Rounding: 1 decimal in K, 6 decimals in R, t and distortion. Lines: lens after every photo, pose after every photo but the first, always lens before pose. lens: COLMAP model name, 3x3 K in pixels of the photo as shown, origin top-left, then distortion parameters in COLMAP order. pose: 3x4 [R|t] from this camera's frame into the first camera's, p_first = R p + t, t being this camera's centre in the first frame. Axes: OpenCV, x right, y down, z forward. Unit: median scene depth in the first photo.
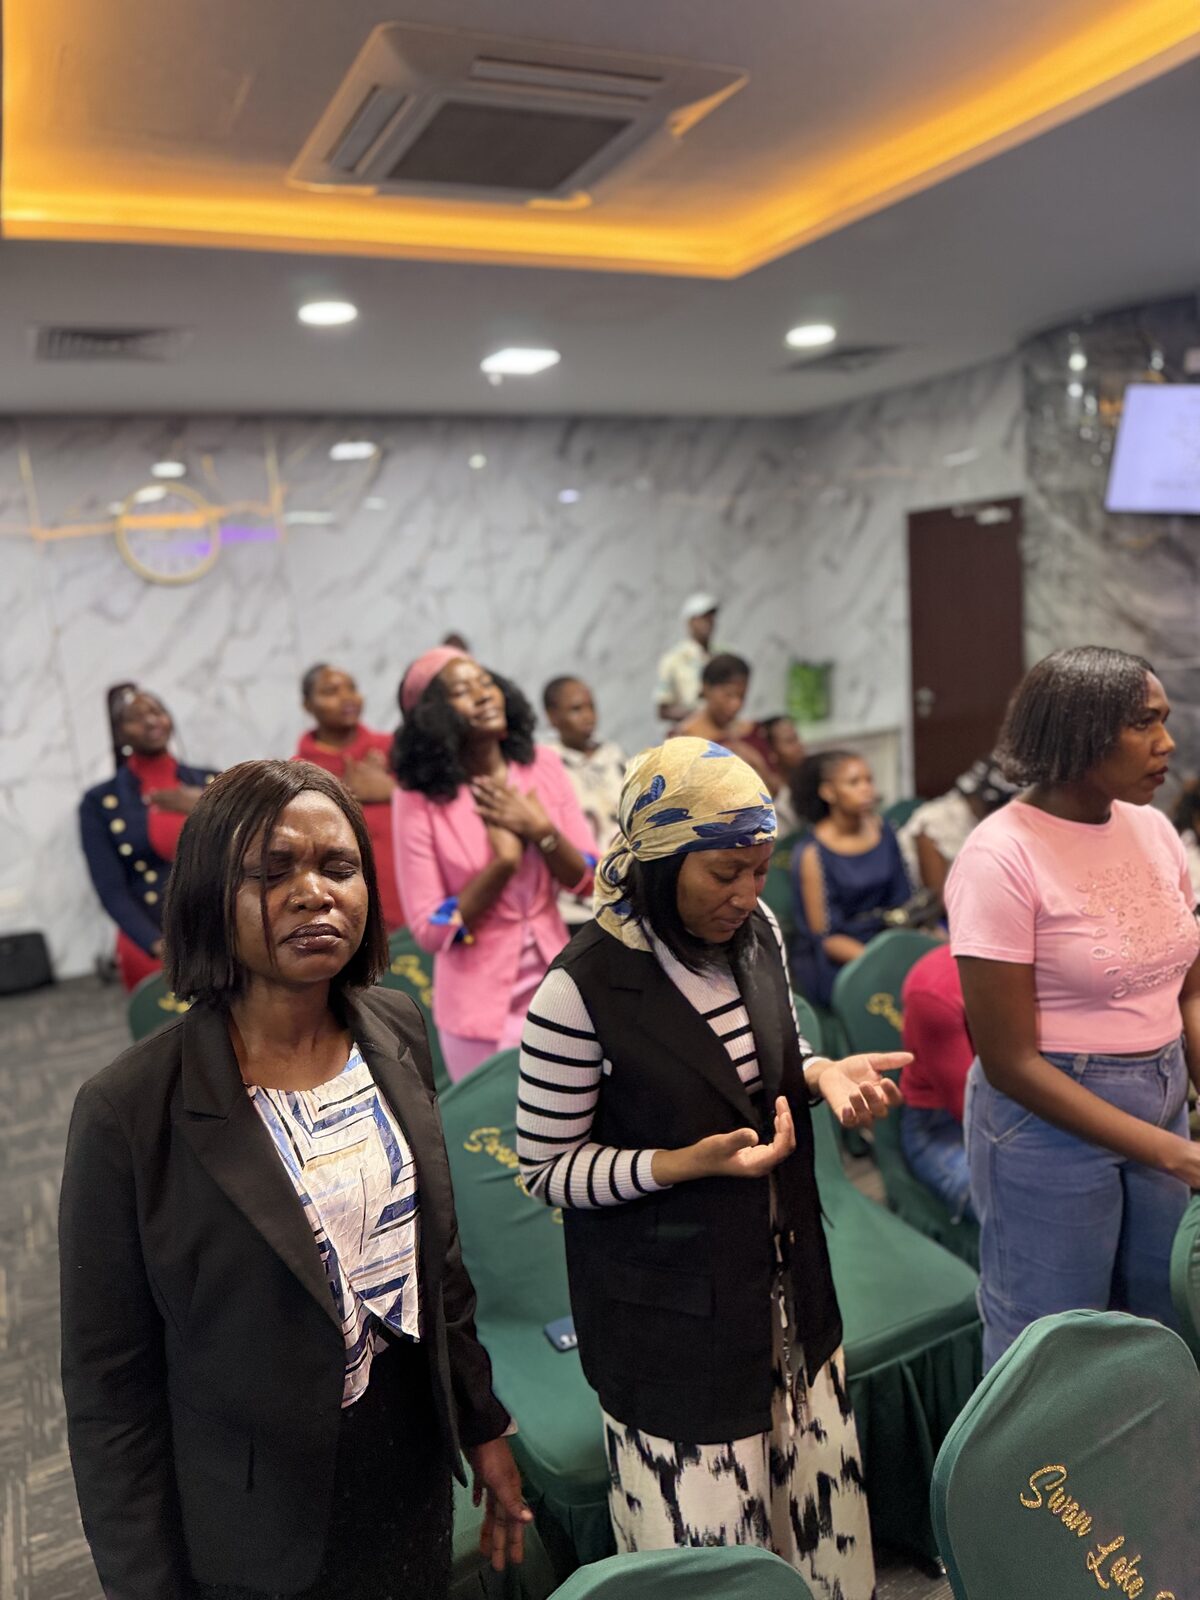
lens RADIAL K [[1116.8, 0, 594.7], [0, 1116.8, 798.0], [0, 0, 1]] dist [0.035506, -0.046710]
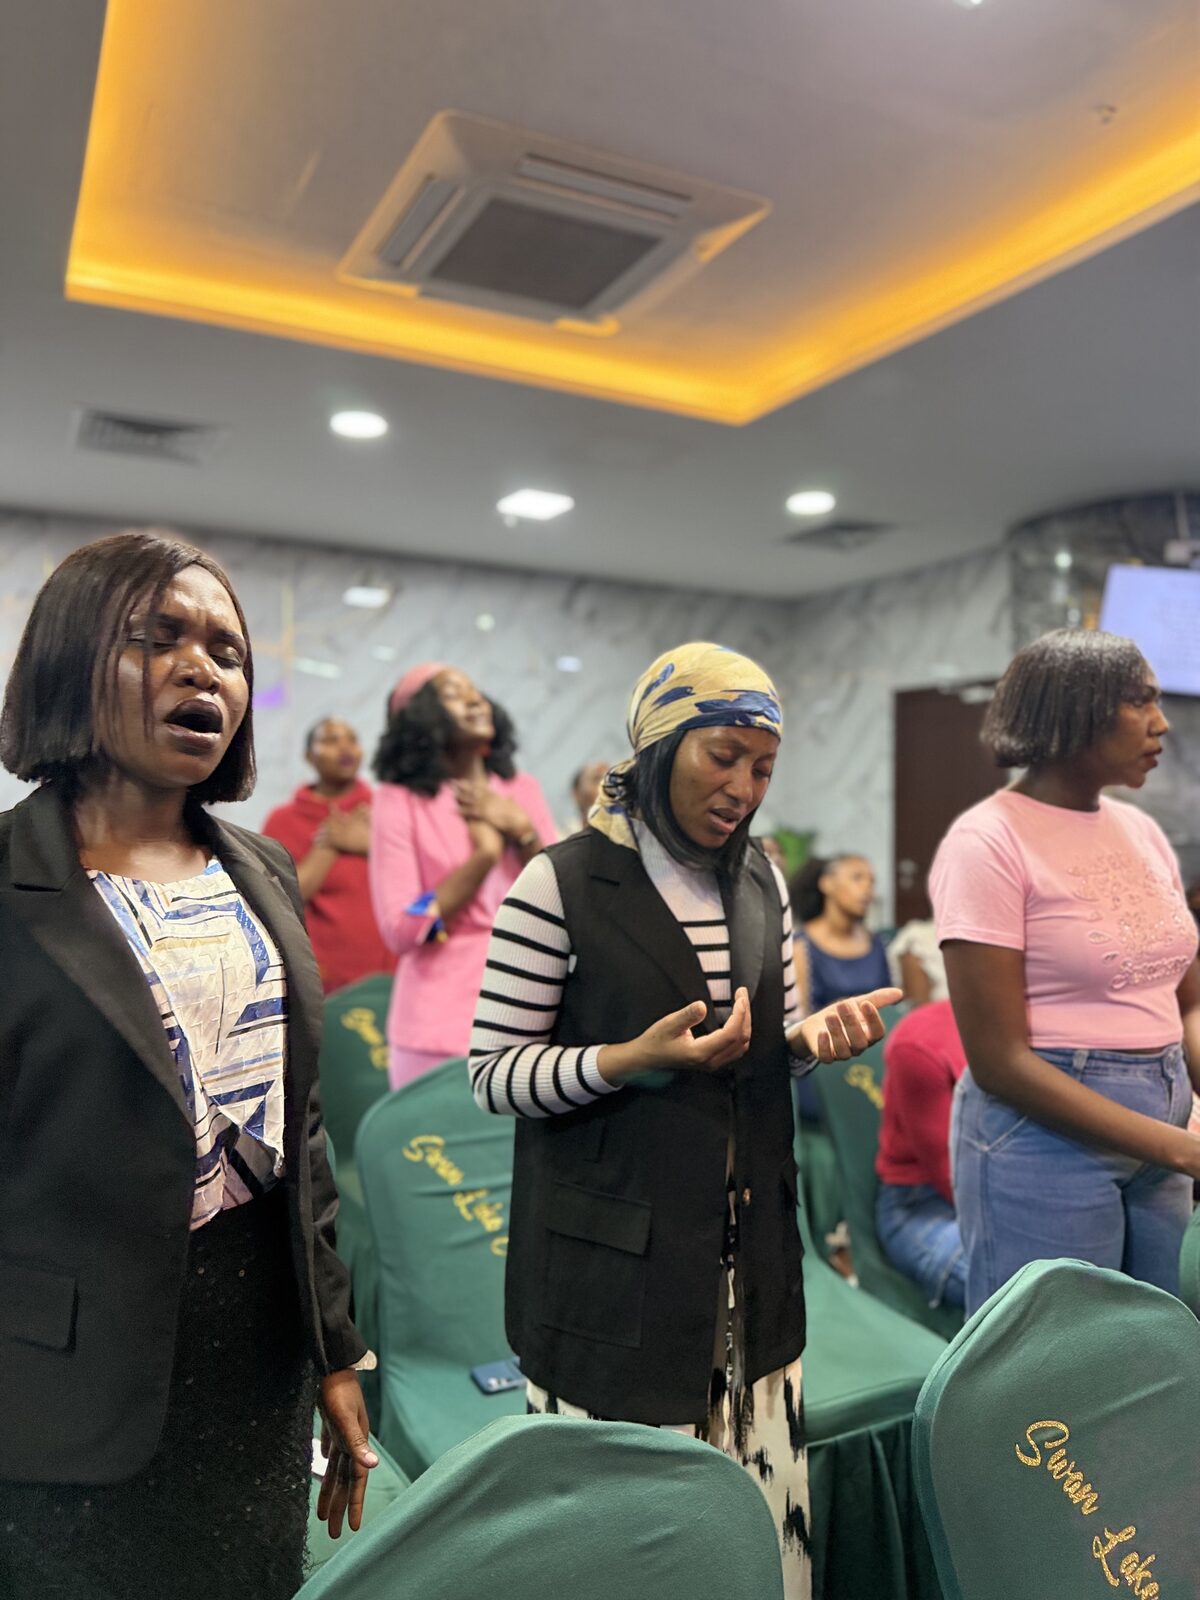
lens RADIAL K [[1116.8, 0, 581.3], [0, 1116.8, 802.3], [0, 0, 1]] dist [0.035506, -0.046710]
pose [[0.996447, 0.084219, -0.000775, 0.003929], [-0.082975, 0.980064, -0.180525, 0.165405], [-0.014444, 0.179948, 0.983570, 0.037553]]
